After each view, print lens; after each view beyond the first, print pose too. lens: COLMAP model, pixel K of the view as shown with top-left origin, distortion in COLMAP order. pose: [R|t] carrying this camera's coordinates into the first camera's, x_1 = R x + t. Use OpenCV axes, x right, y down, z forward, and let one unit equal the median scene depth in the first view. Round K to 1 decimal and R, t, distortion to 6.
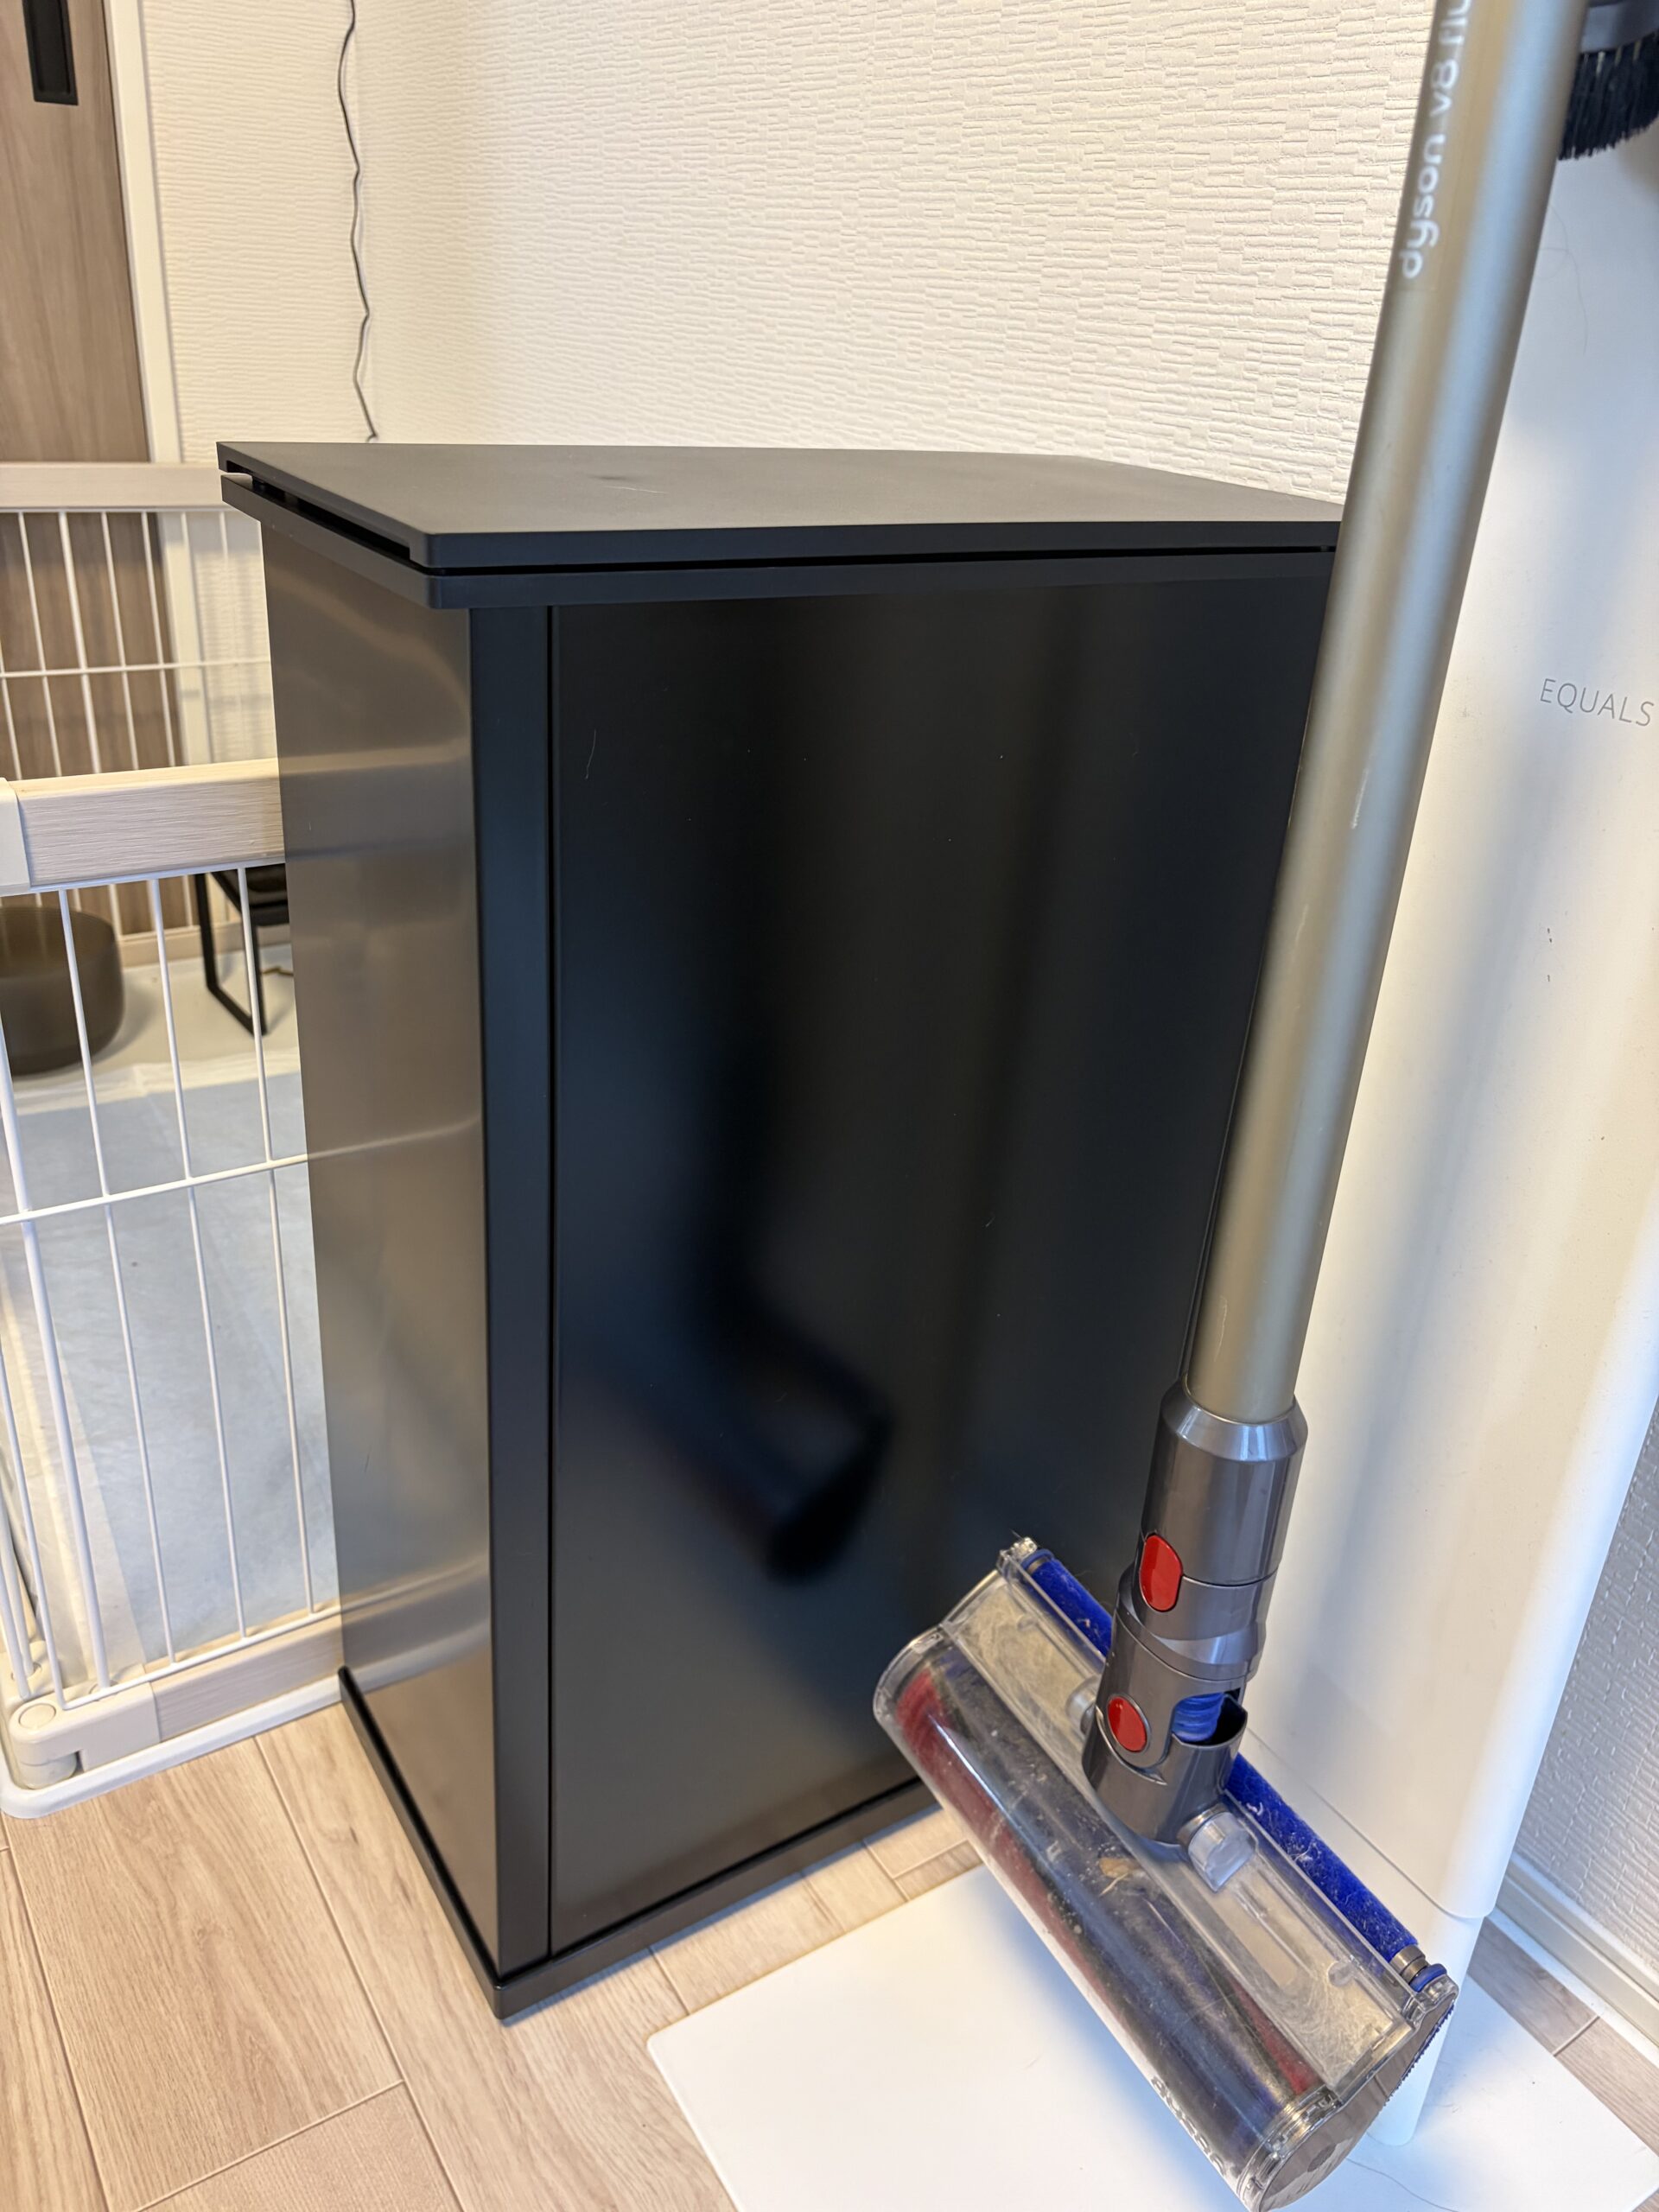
lens RADIAL K [[1723.8, 0, 829.5], [0, 1723.8, 1114.4], [0, 0, 1]] dist [0.044875, -0.055369]
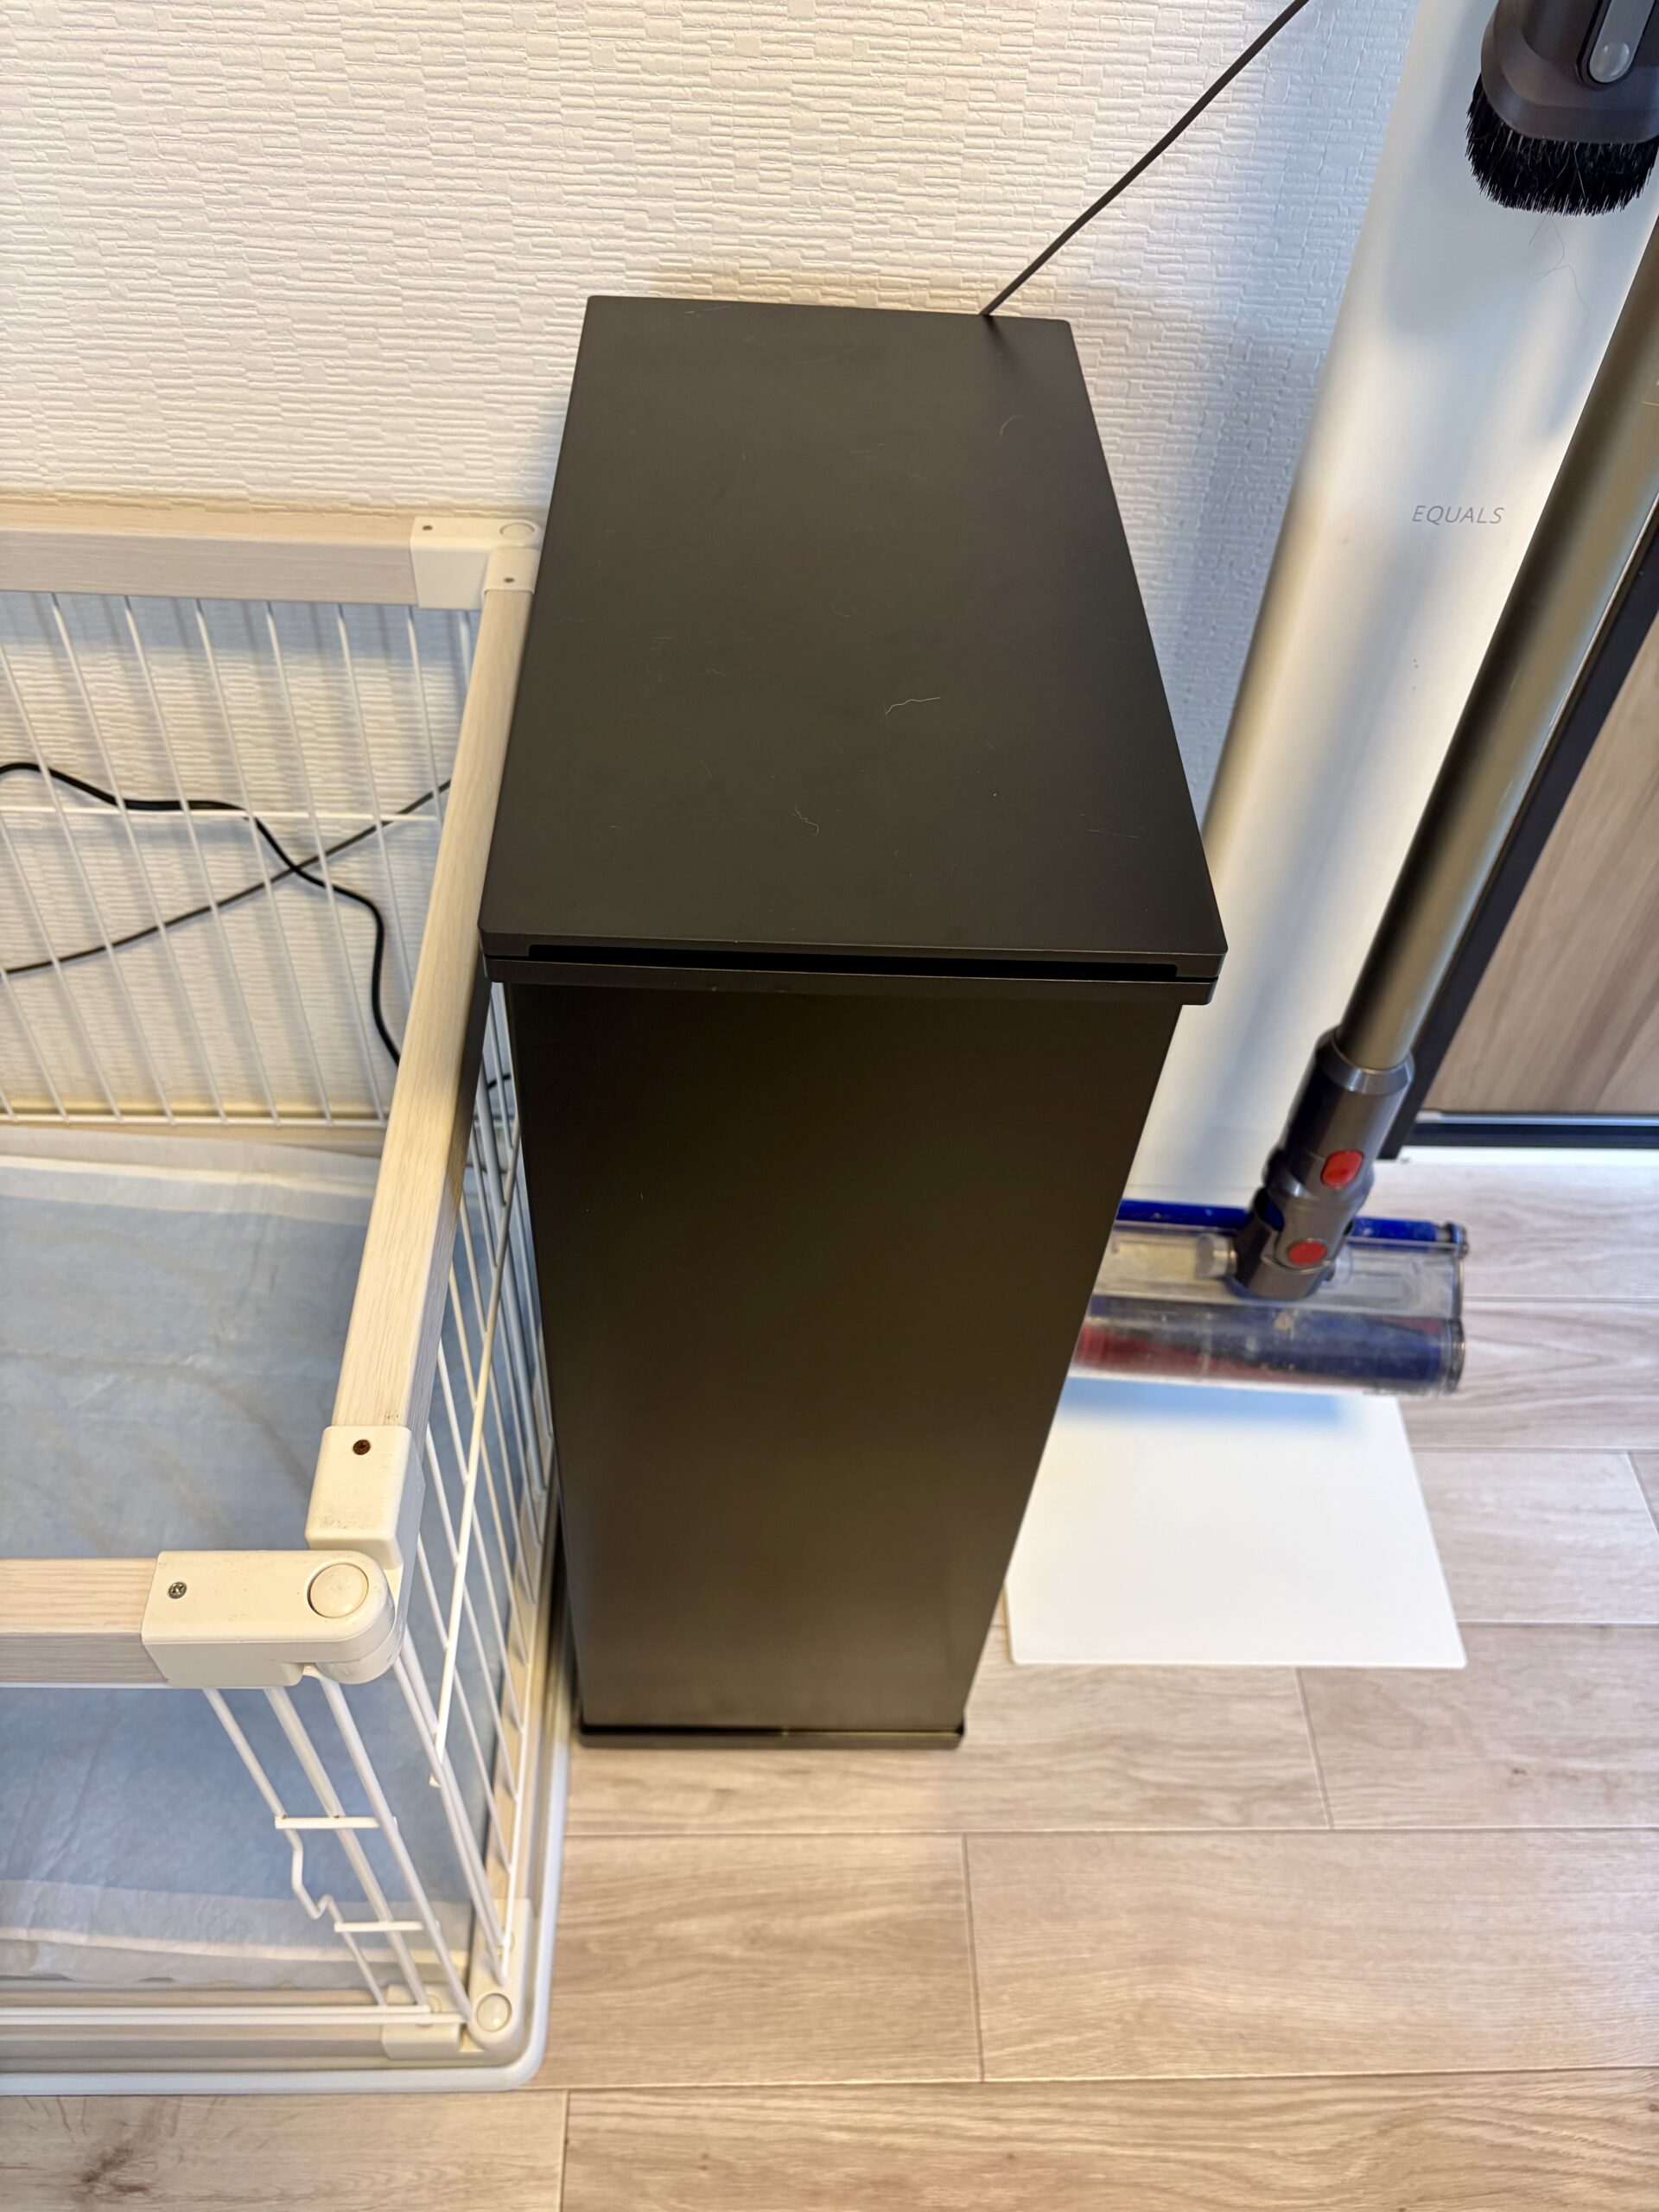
lens RADIAL K [[1723.8, 0, 842.7], [0, 1723.8, 1109.5], [0, 0, 1]] dist [0.044875, -0.055369]
pose [[0.517250, -0.661688, 0.542791, -0.575931], [0.346946, 0.741892, 0.573782, -0.554017], [-0.782356, -0.108469, 0.613313, 0.310774]]
